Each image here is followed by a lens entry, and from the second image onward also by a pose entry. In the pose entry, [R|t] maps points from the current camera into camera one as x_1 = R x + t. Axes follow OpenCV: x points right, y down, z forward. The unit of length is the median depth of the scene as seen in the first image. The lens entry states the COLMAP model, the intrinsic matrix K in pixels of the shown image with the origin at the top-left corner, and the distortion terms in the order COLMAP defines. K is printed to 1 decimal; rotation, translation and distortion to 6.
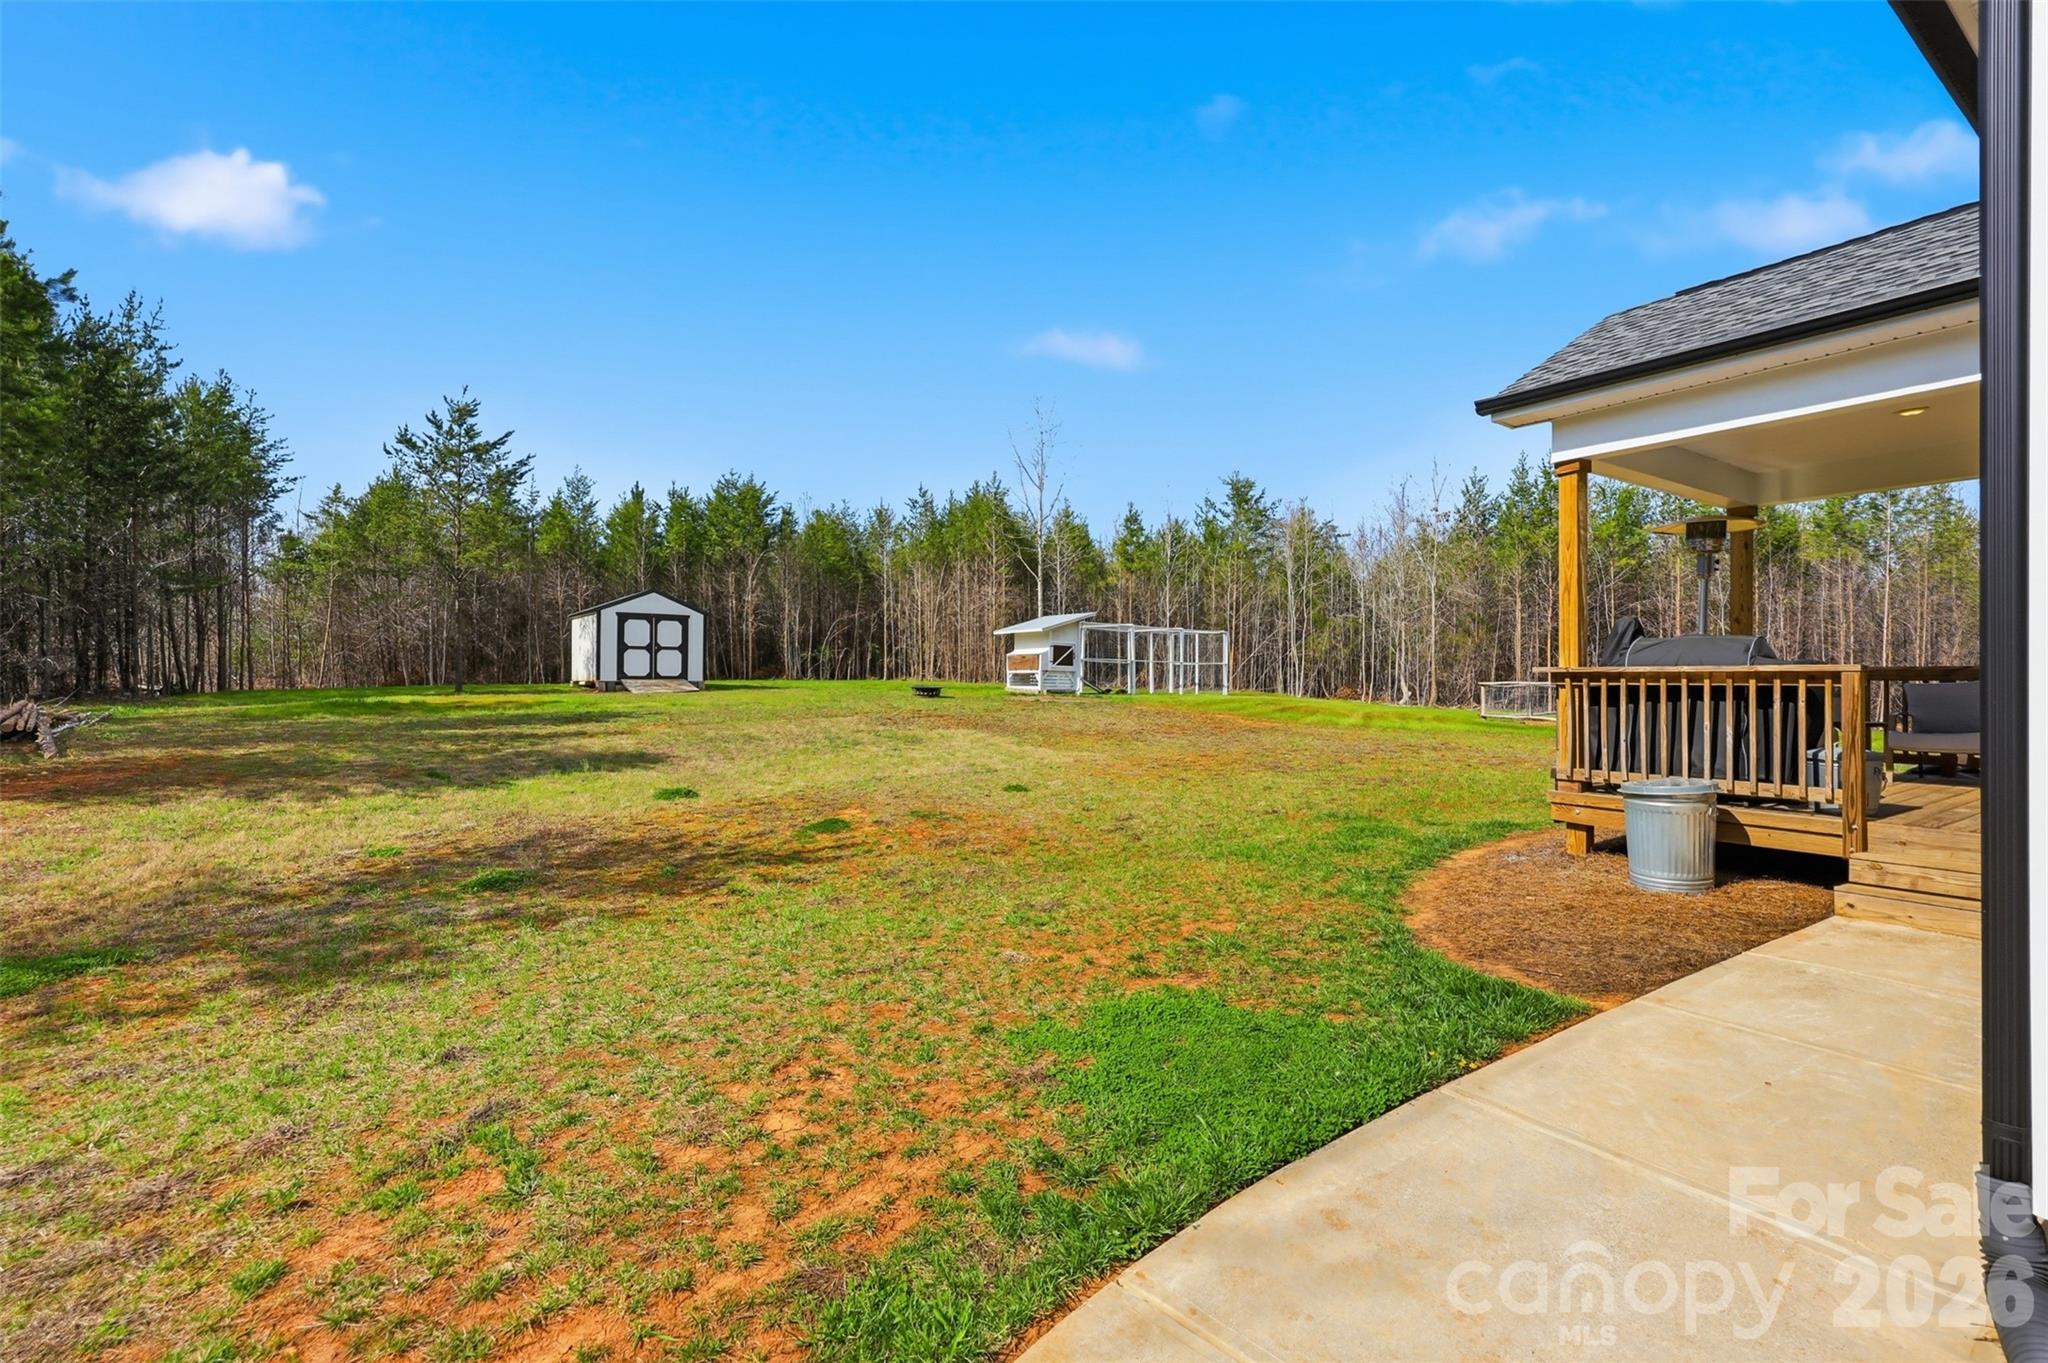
lens RADIAL K [[914.0, 0, 1024.0], [0, 914.0, 681.5], [0, 0, 1]] dist [0.022175, 0.000045]
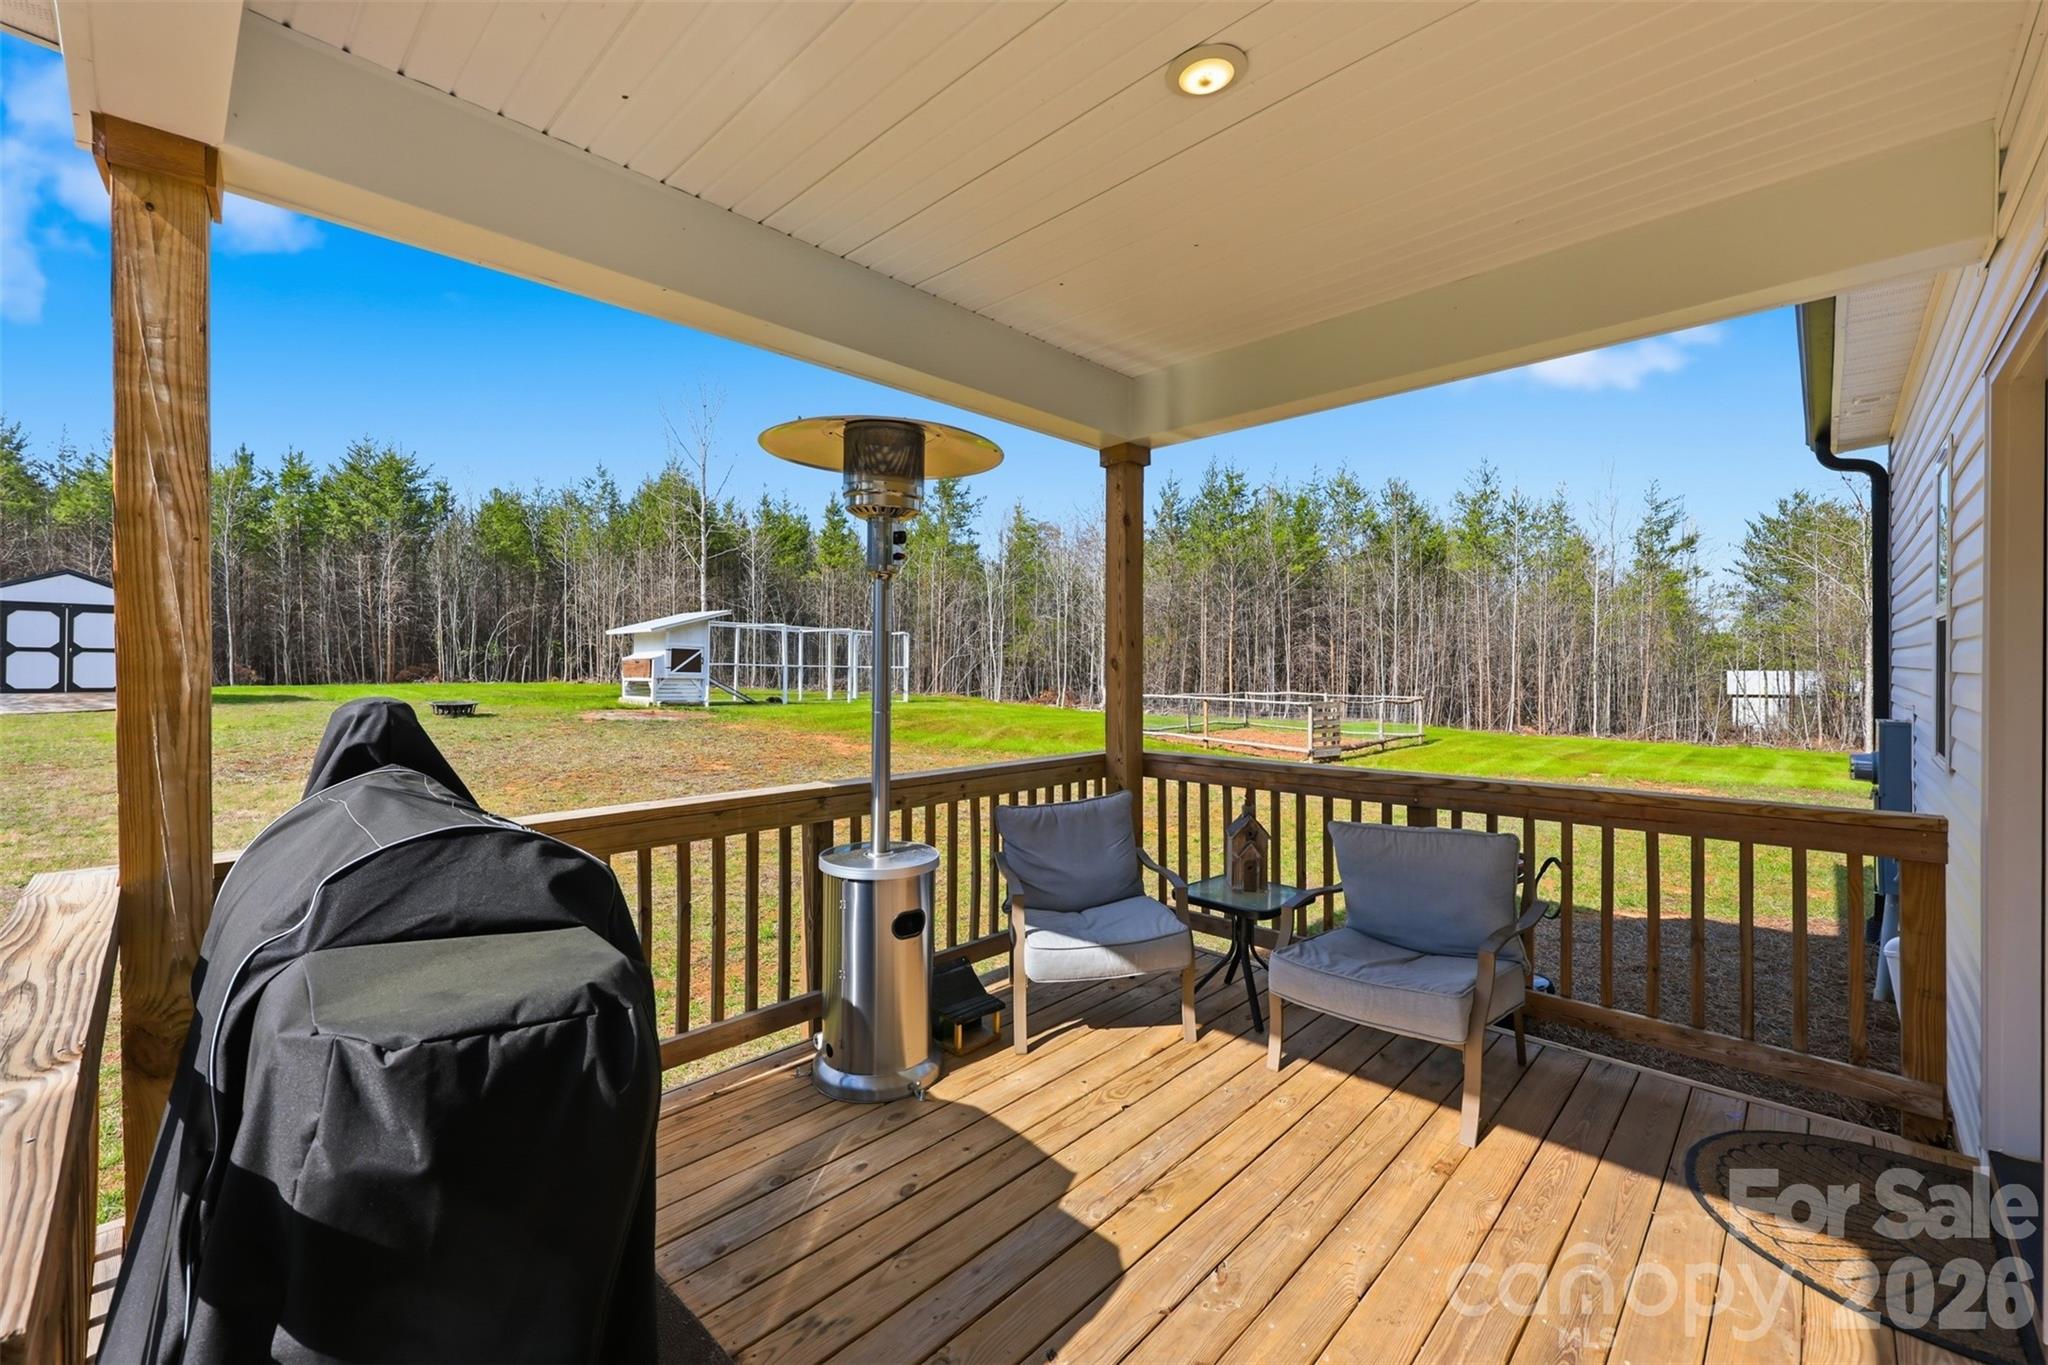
lens RADIAL K [[844.2, 0, 1013.8], [0, 844.2, 666.6], [0, 0, 1]] dist [0.009685, -0.000275]
pose [[0.982357, 0.002487, 0.186996, 0.186963], [-0.001570, 0.999986, -0.005052, -0.018247], [-0.187006, 0.004670, 0.982348, 0.163584]]
